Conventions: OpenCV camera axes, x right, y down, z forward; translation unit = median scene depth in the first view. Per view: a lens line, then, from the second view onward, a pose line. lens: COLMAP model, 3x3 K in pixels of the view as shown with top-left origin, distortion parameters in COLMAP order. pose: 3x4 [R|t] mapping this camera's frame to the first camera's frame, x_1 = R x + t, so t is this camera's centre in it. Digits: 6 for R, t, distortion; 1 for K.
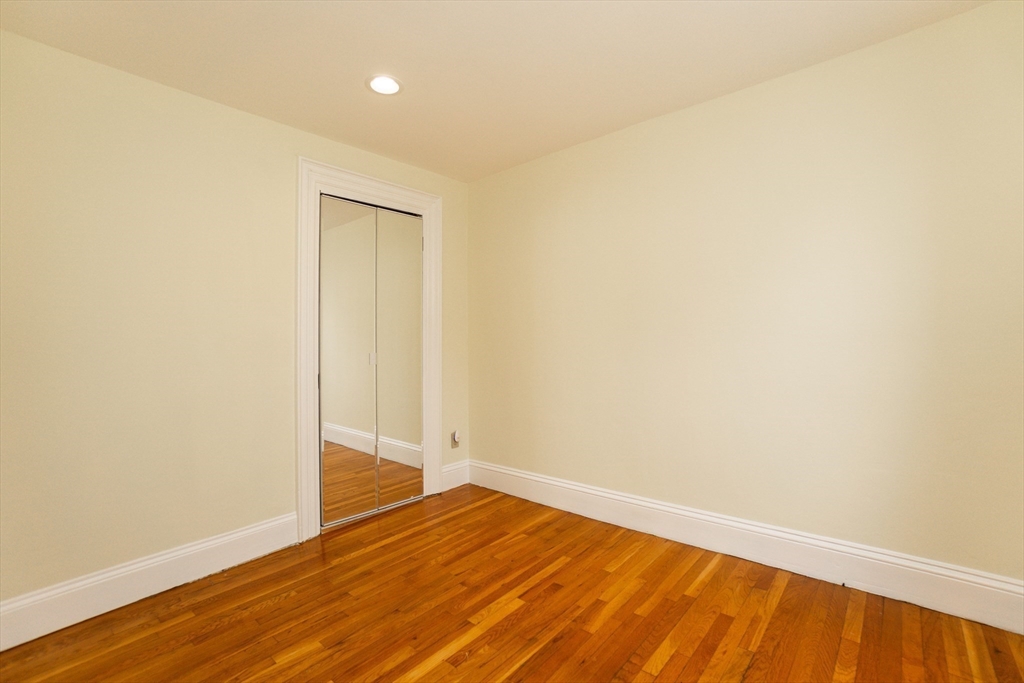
lens RADIAL K [[448.2, 0, 512.0], [0, 448.2, 341.5], [0, 0, 1]] dist [-0.060534, 0.019023]
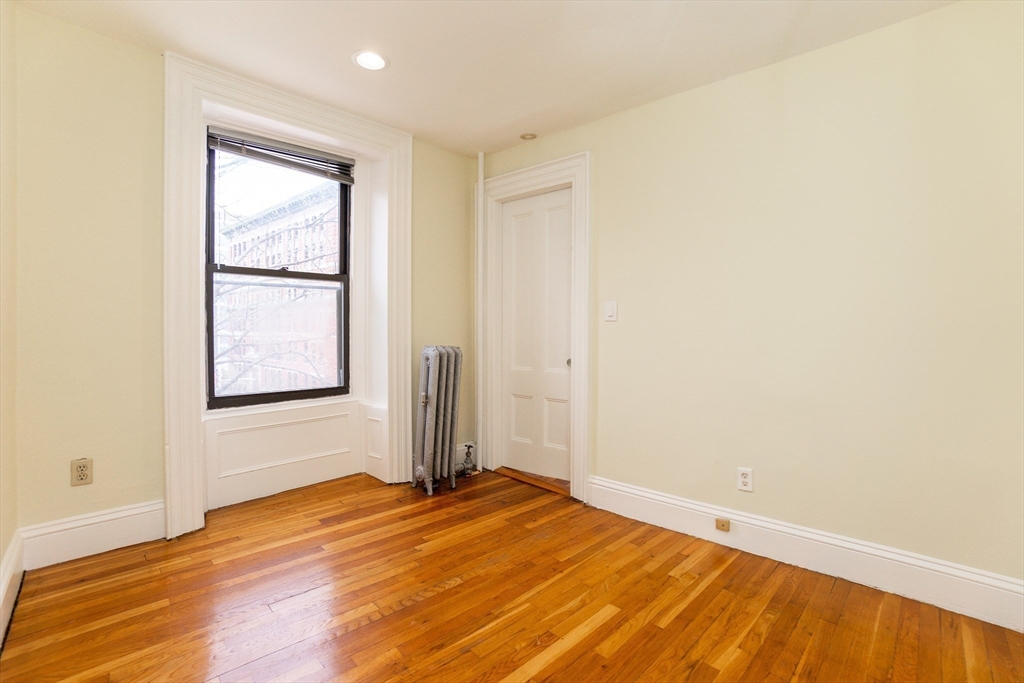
lens RADIAL K [[464.2, 0, 502.1], [0, 464.2, 342.1], [0, 0, 1]] dist [-0.065892, 0.022278]
pose [[-0.995003, -0.001169, 0.099841, -0.105619], [0.001829, 0.999550, 0.029931, 0.031861], [-0.099831, 0.029964, -0.994553, 1.702145]]
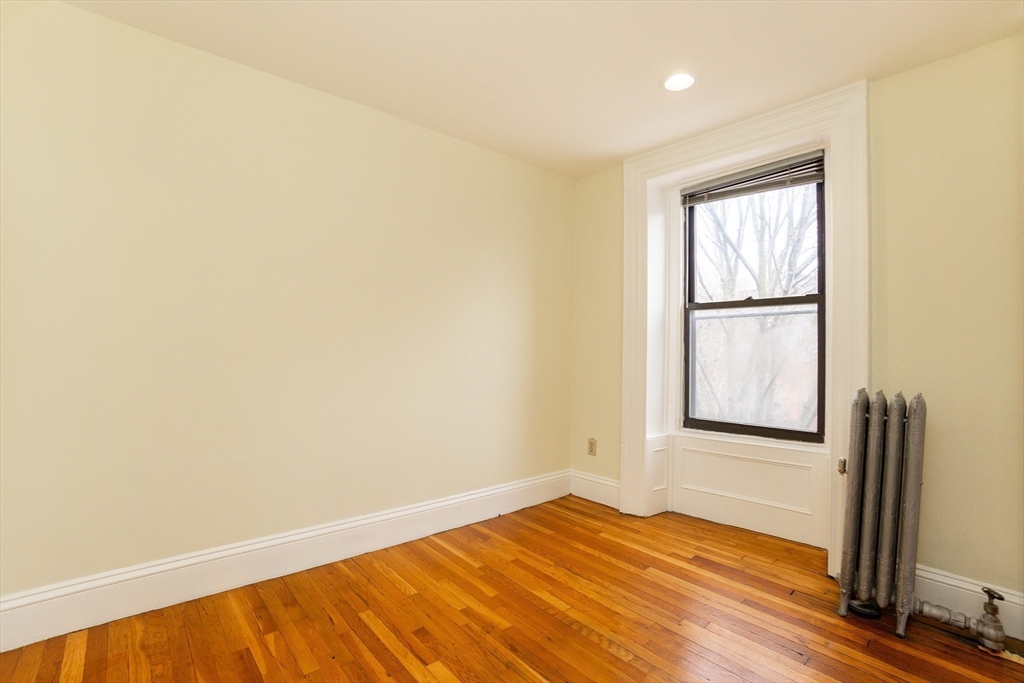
lens RADIAL K [[464.2, 0, 502.1], [0, 464.2, 342.1], [0, 0, 1]] dist [-0.065892, 0.022278]
pose [[0.165148, 0.028025, 0.985871, -0.829232], [-0.010366, 0.999590, -0.026679, 0.021737], [-0.986214, -0.005814, 0.165370, 0.779537]]
